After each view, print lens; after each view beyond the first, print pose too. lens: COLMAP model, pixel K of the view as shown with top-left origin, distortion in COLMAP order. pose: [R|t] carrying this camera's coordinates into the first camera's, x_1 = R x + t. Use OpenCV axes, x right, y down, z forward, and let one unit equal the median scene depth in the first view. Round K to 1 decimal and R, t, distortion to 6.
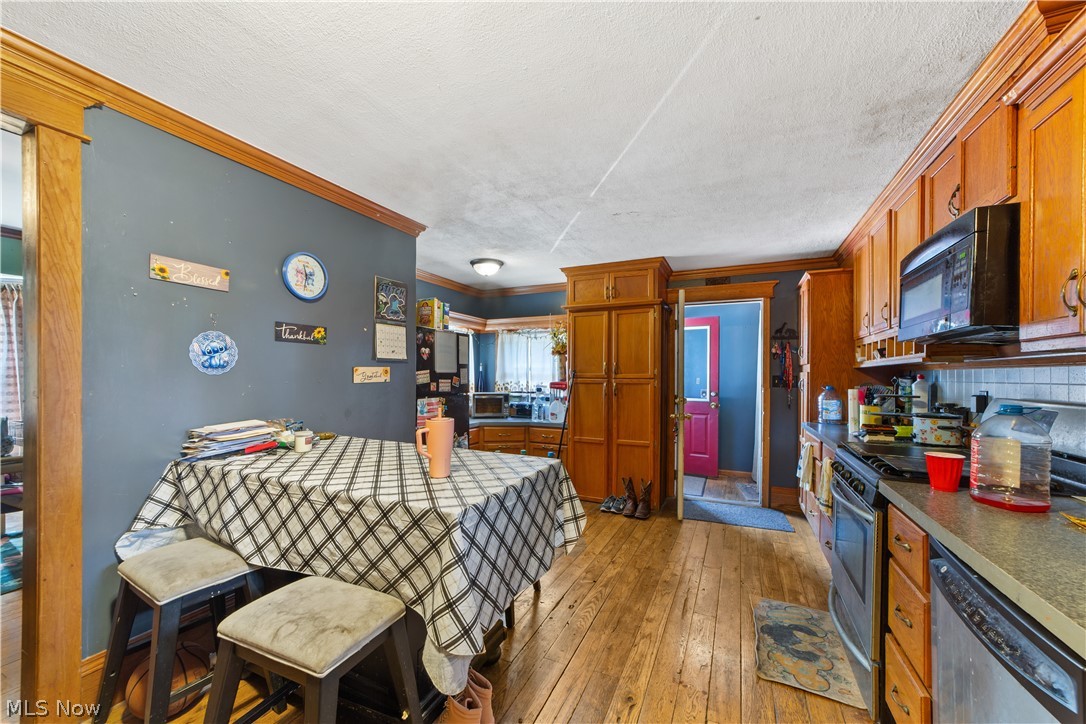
lens RADIAL K [[425.8, 0, 539.9], [0, 425.8, 374.0], [0, 0, 1]] dist [-0.004807, 0.000048]
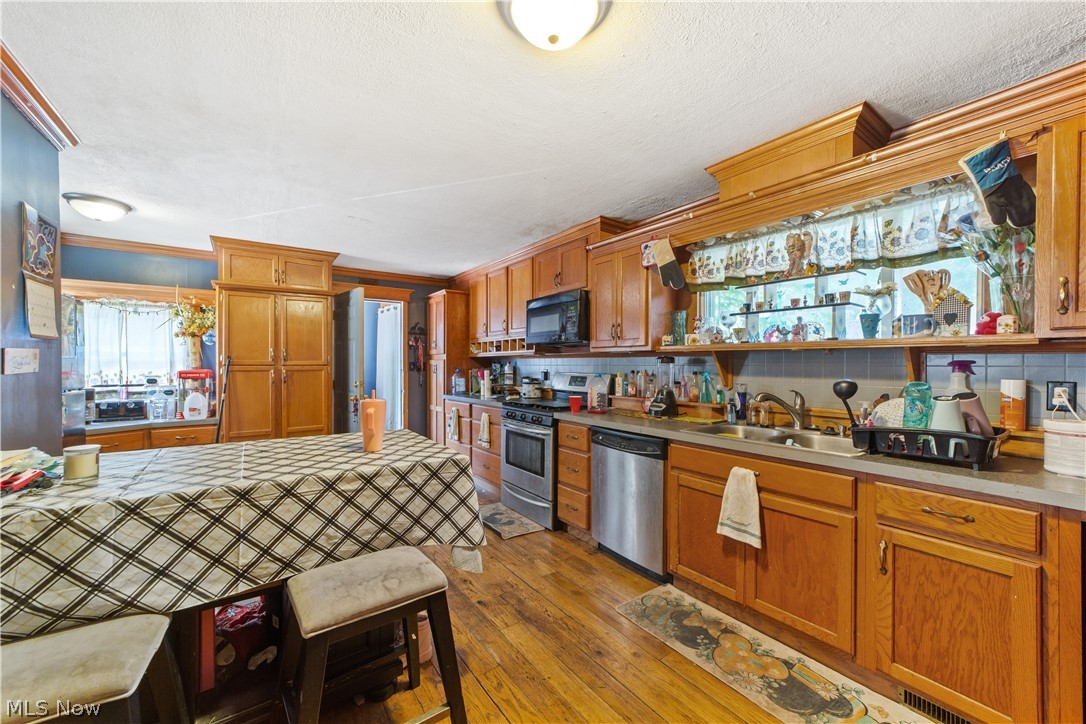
lens RADIAL K [[415.8, 0, 543.0], [0, 415.8, 362.0], [0, 0, 1]] dist [-0.000662, 0.000183]
pose [[0.479088, -0.000727, 0.877766, -0.485395], [-0.000302, 0.999999, 0.000993, 0.002273], [-0.877767, -0.000741, 0.479088, 0.038493]]
